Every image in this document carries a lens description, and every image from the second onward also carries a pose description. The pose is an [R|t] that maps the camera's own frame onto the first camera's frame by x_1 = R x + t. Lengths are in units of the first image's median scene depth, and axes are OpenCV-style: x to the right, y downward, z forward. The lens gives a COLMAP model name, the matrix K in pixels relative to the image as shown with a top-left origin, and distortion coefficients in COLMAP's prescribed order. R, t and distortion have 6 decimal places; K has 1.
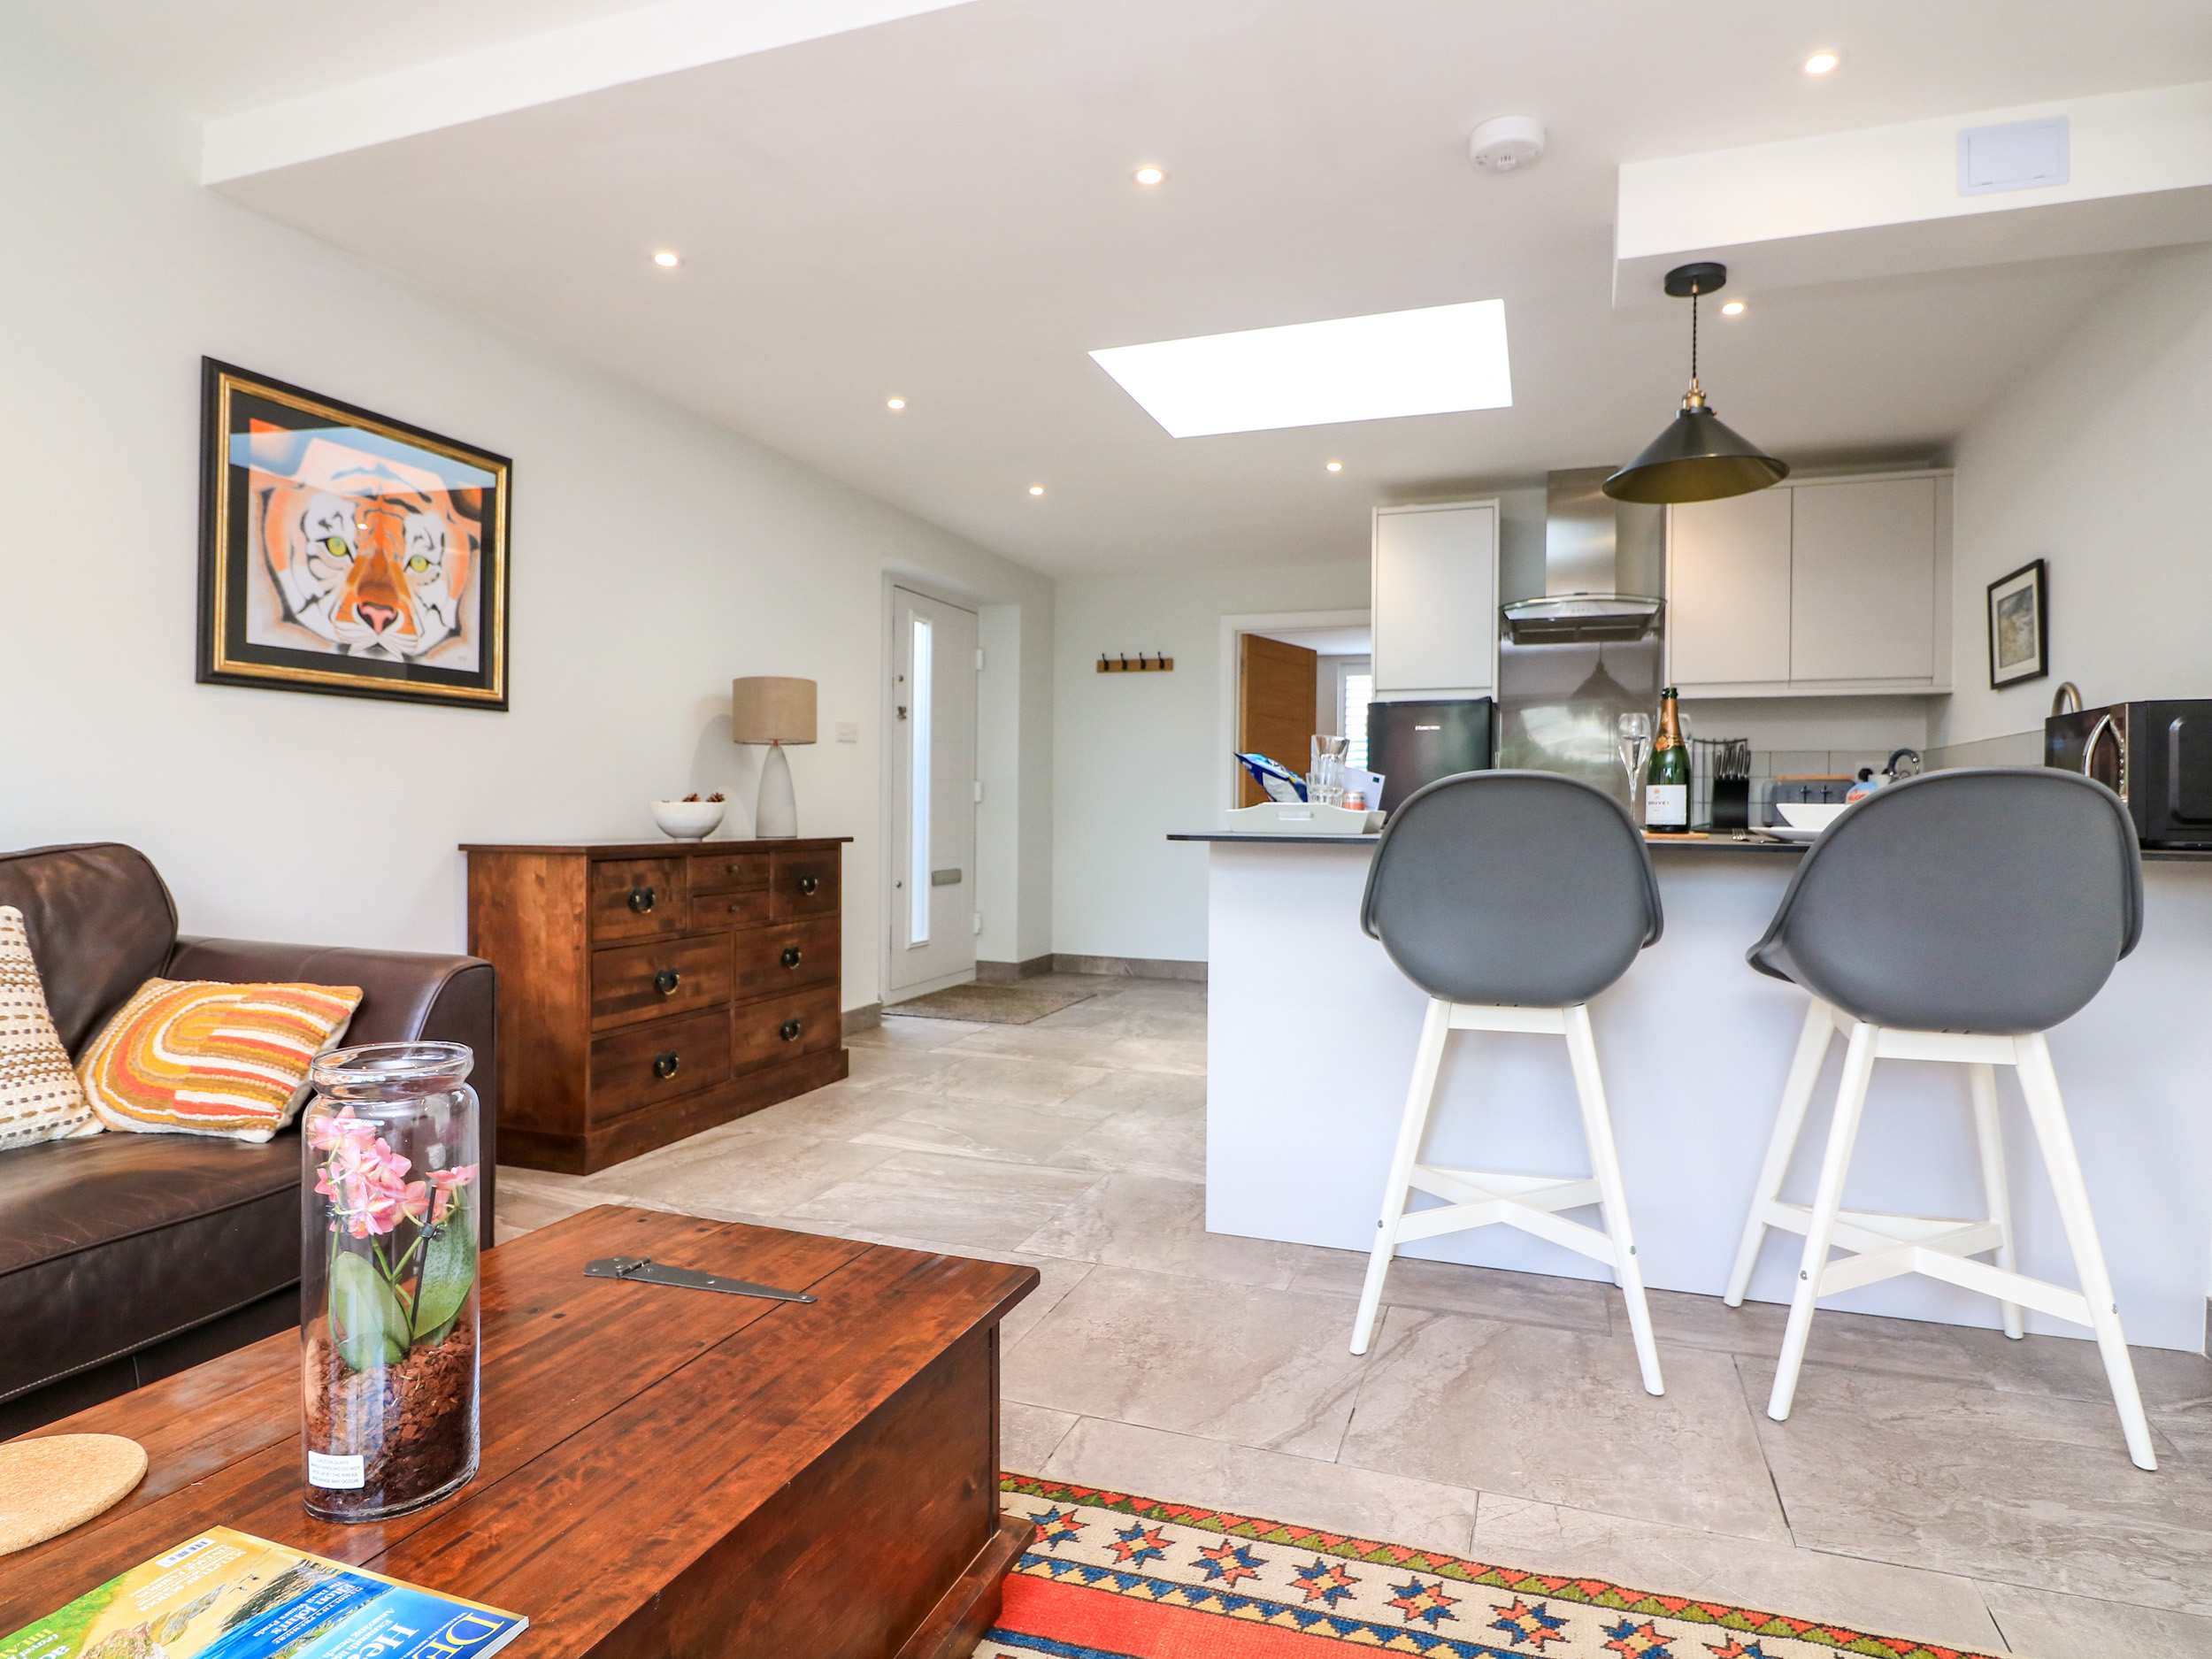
lens RADIAL K [[1207.6, 0, 1119.9], [0, 1207.6, 820.8], [0, 0, 1]] dist [-0.011483, -0.009374]
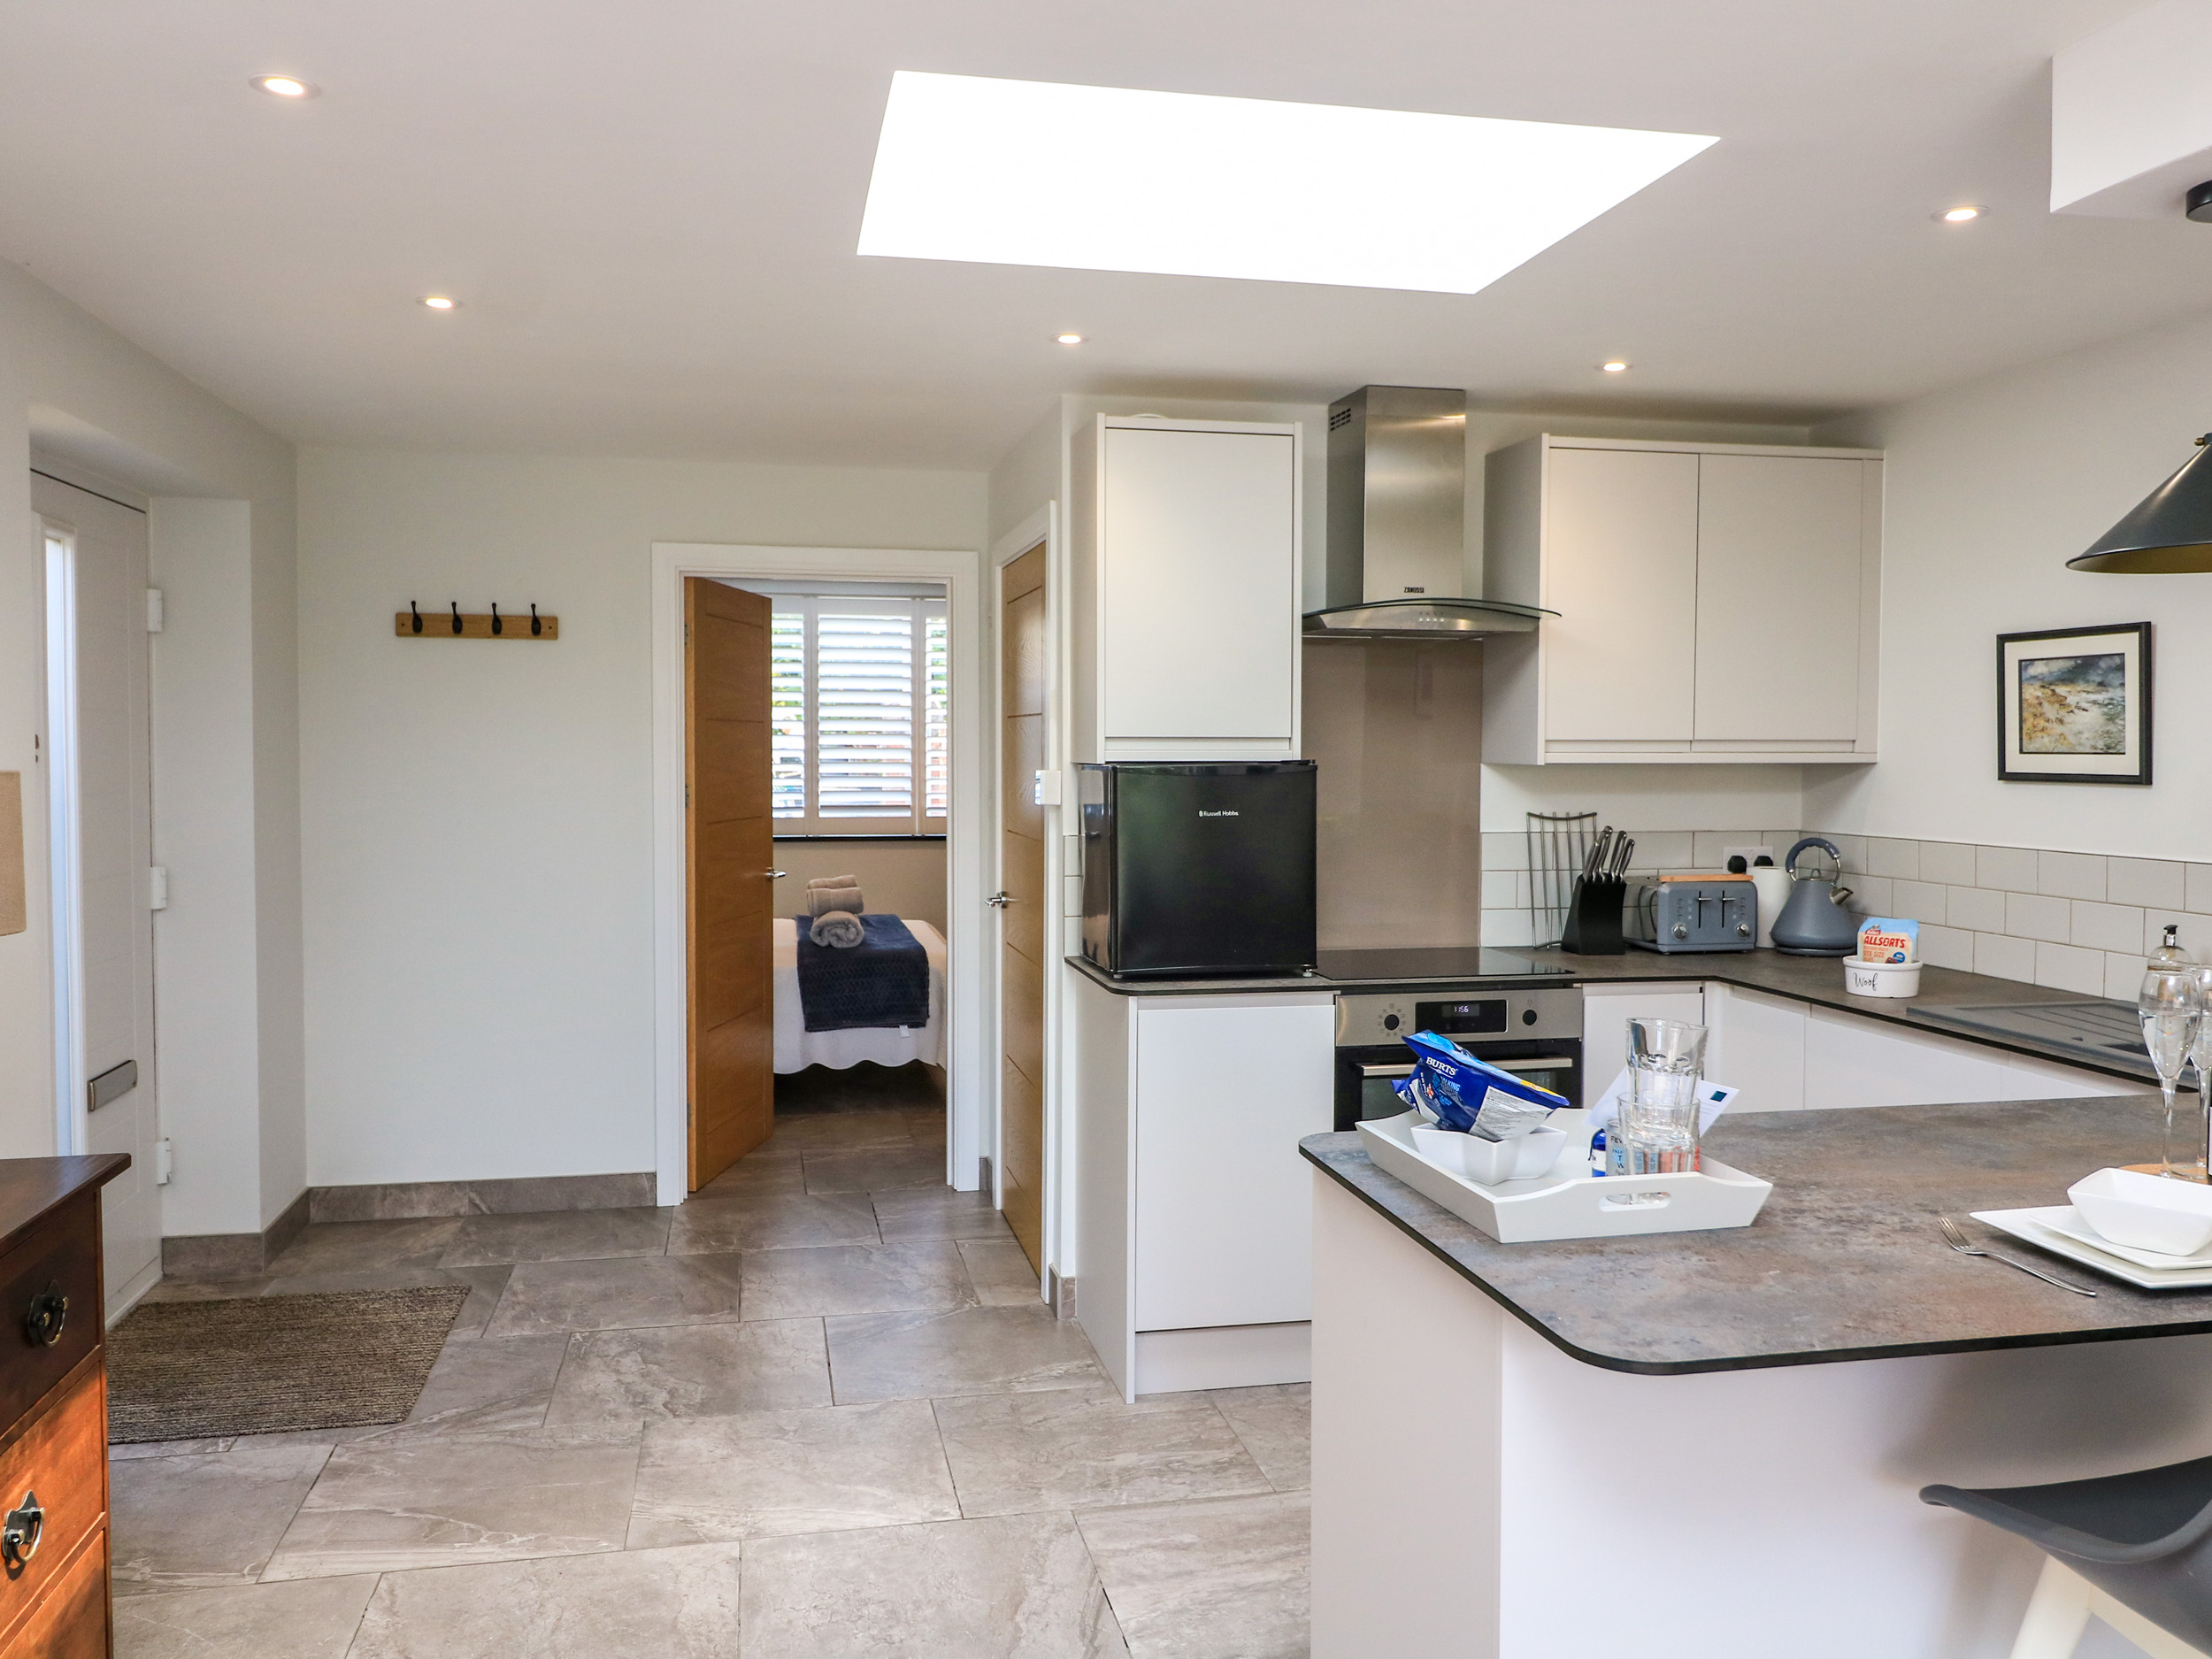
lens RADIAL K [[1735.2, 0, 1122.4], [0, 1735.2, 817.2], [0, 0, 1]] dist [0.004318, 0.001223]
pose [[0.848474, -0.029571, 0.528411, -0.437670], [0.009829, 0.999146, 0.040131, -0.212994], [-0.529146, -0.028856, 0.848040, 0.617971]]
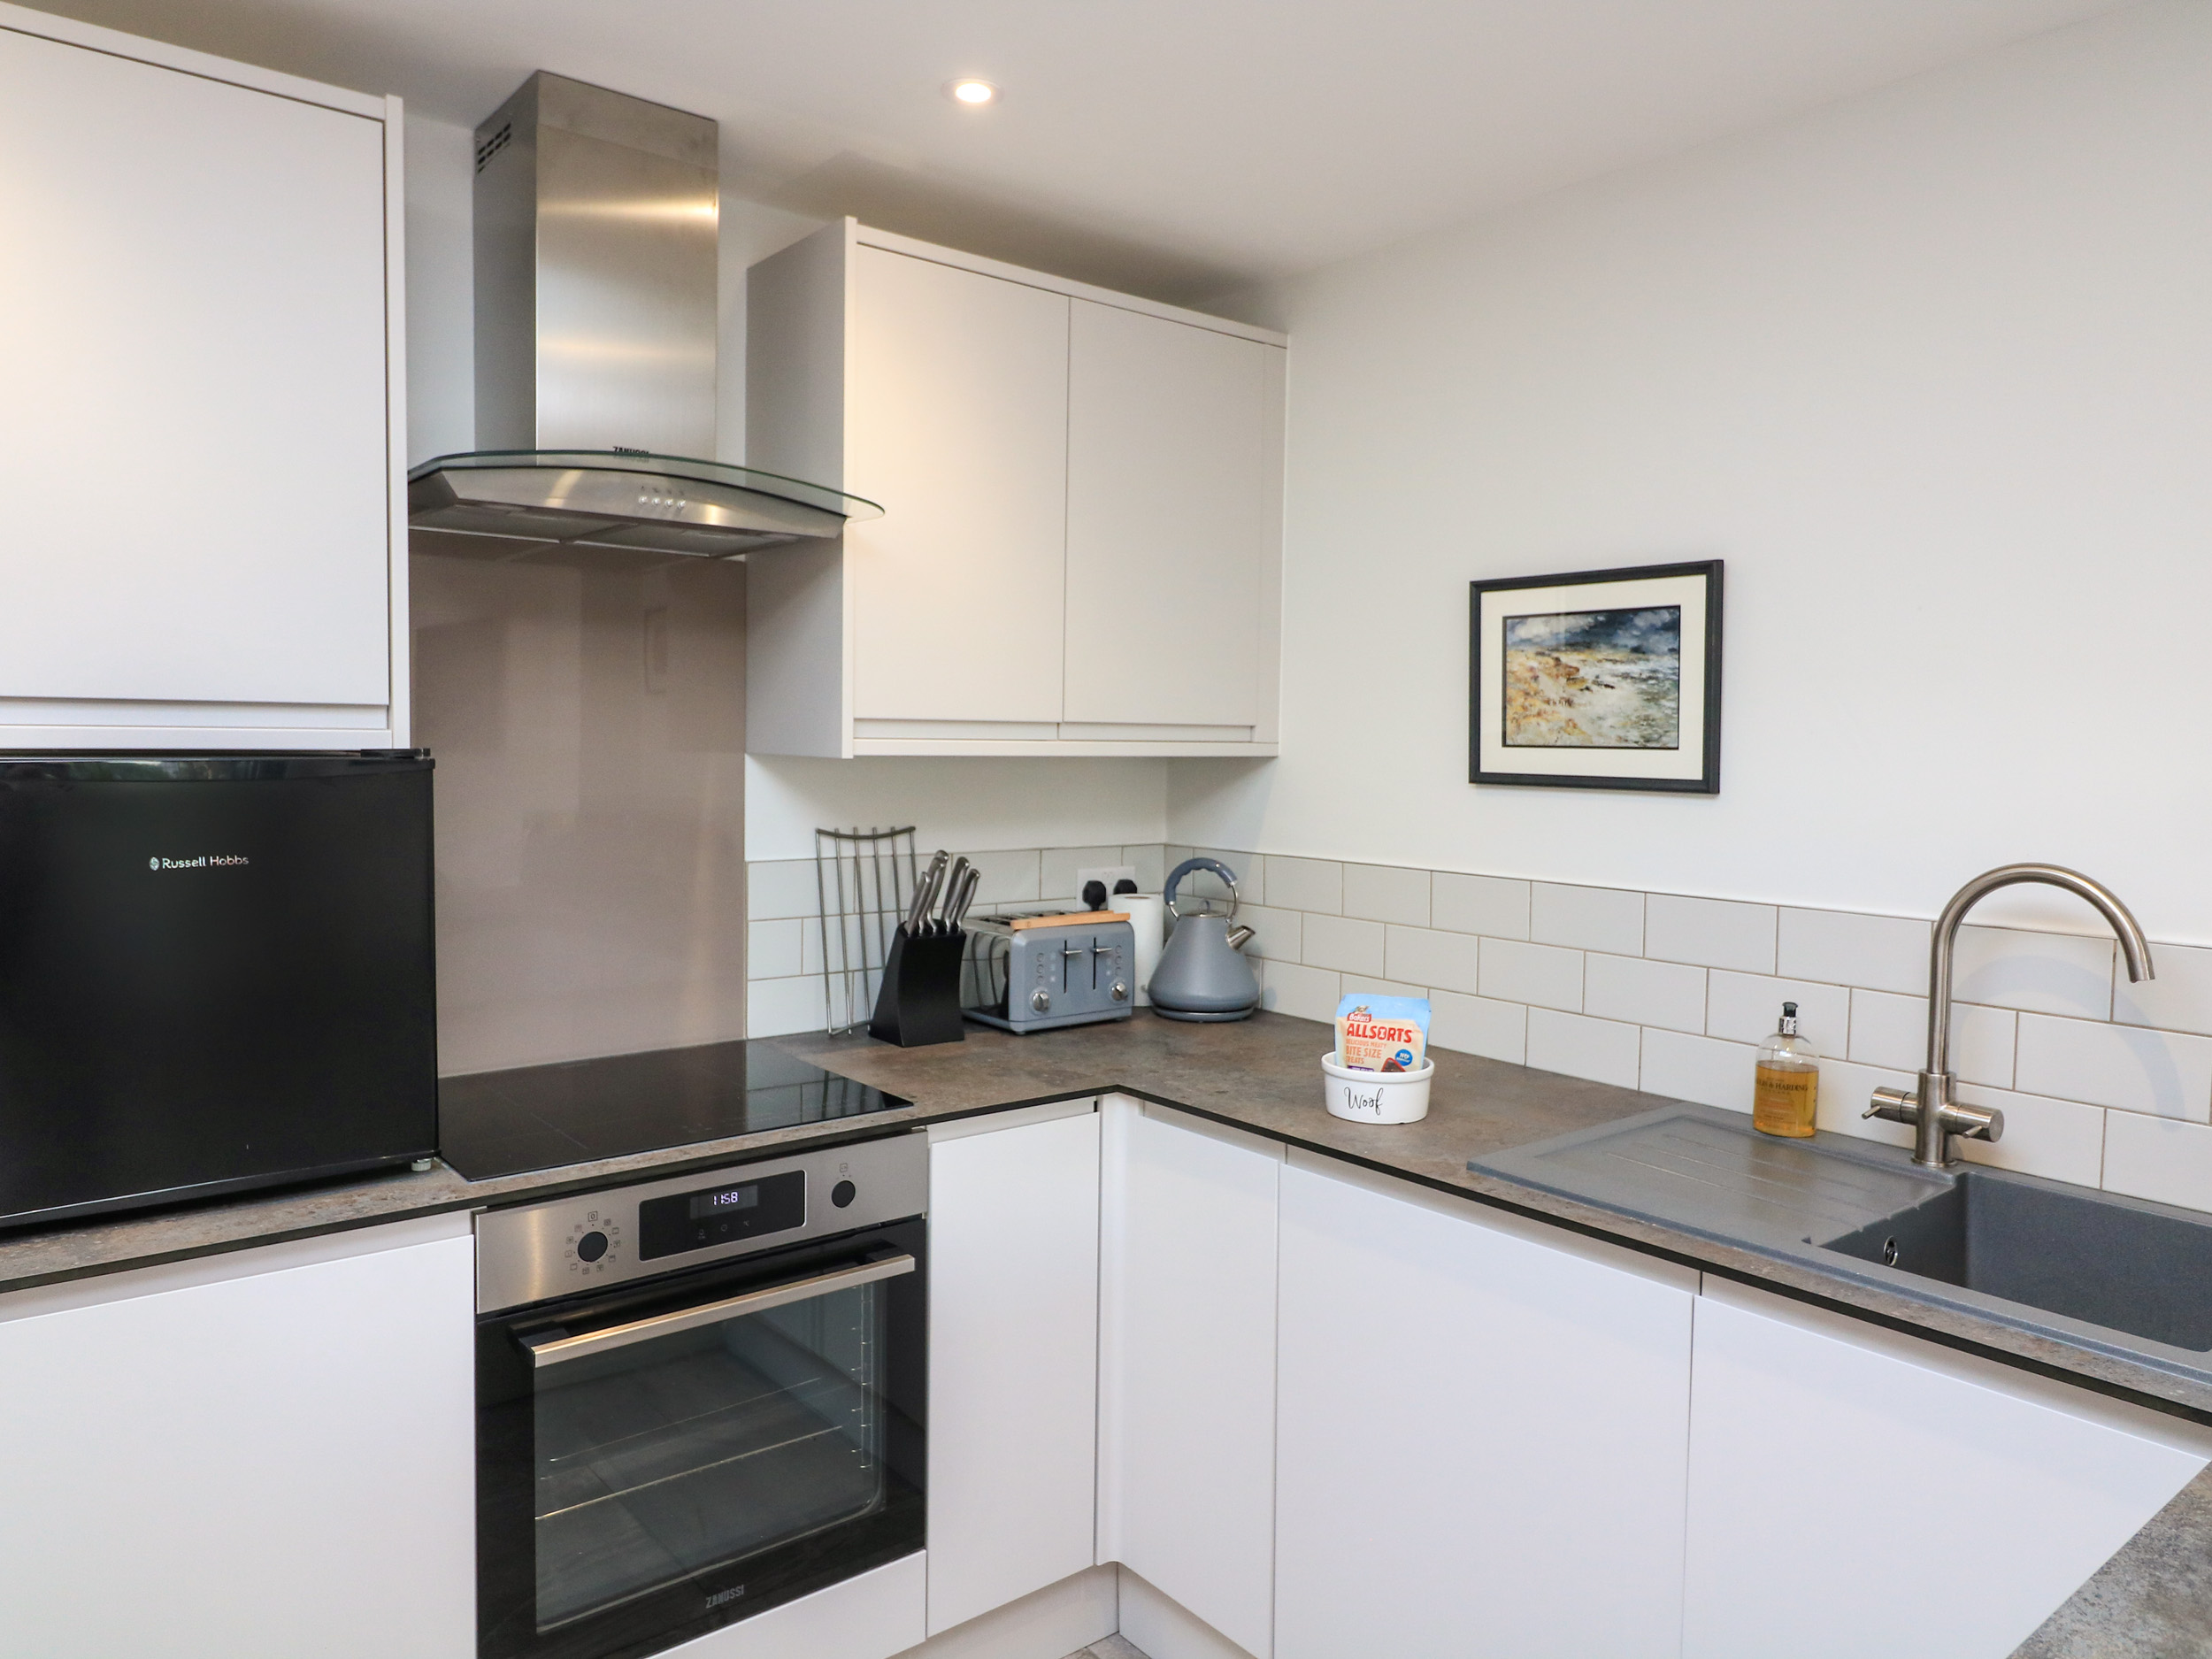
lens RADIAL K [[1474.8, 0, 1113.4], [0, 1474.8, 814.6], [0, 0, 1]] dist [0.002198, -0.002791]
pose [[0.517827, -0.048002, 0.854138, 0.150723], [-0.002949, 0.998318, 0.057892, -0.210111], [-0.855480, -0.032497, 0.516815, 1.267896]]
